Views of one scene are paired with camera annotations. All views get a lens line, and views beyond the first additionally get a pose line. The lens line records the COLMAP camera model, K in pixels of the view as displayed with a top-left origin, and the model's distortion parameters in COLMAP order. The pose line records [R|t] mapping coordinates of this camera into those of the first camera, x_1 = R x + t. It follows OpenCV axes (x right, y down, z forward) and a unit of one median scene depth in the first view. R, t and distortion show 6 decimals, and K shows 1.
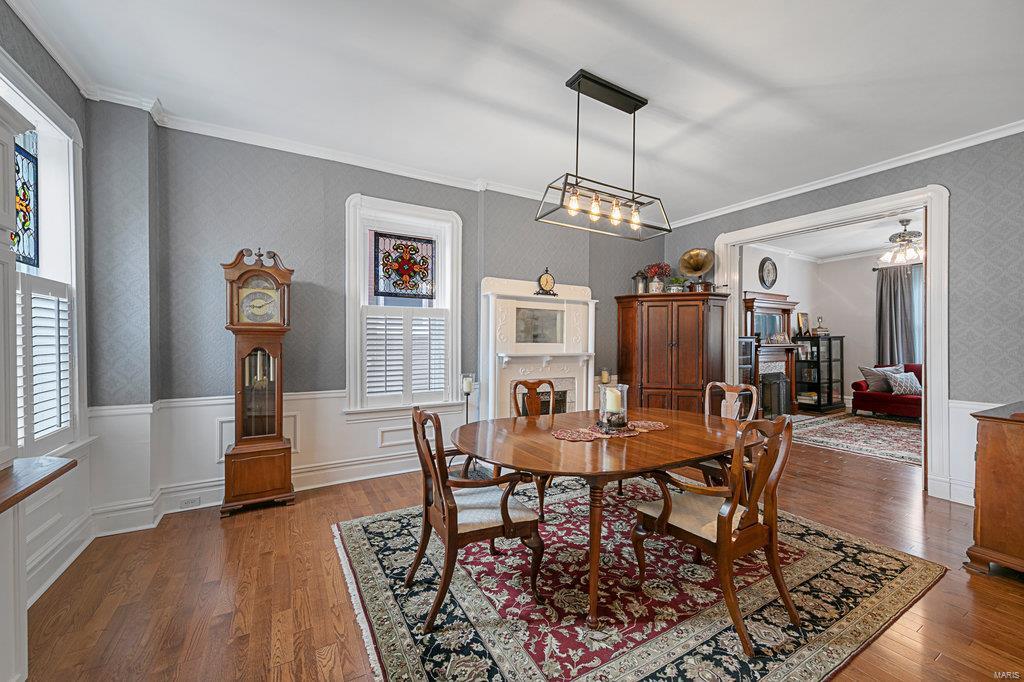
lens RADIAL K [[398.5, 0, 508.2], [0, 398.5, 342.1], [0, 0, 1]] dist [0.000663, 0.000098]
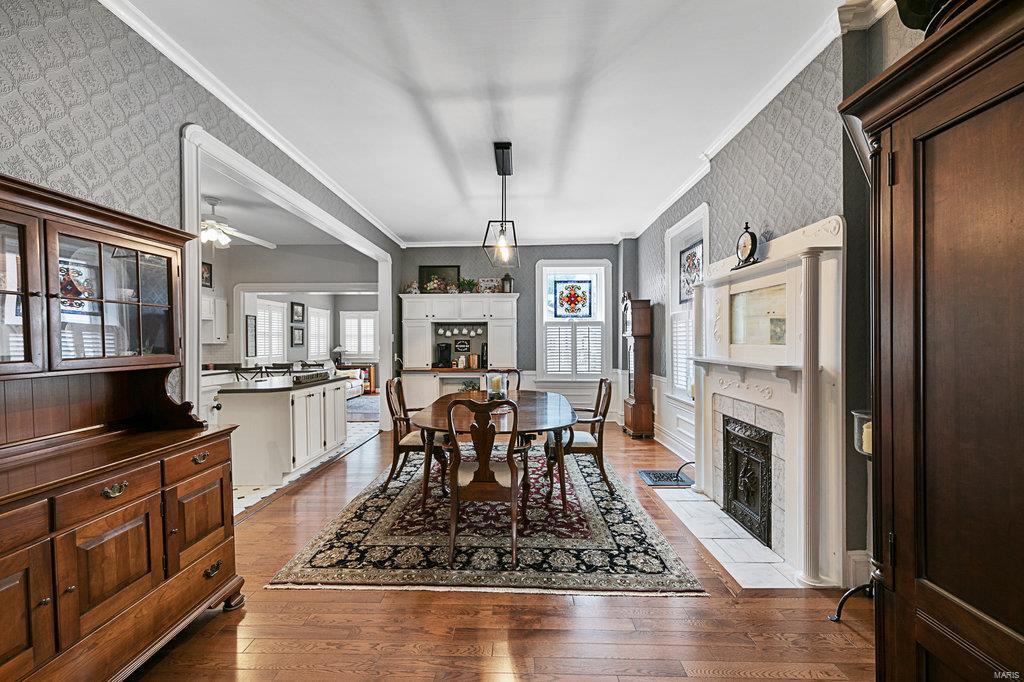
lens RADIAL K [[398.5, 0, 508.7], [0, 398.5, 341.9], [0, 0, 1]] dist [0.000663, 0.000098]
pose [[-0.520647, 0.004788, -0.853759, 1.482796], [-0.003119, 0.999967, 0.007510, -0.010966], [0.853766, 0.006573, -0.520615, 1.820054]]
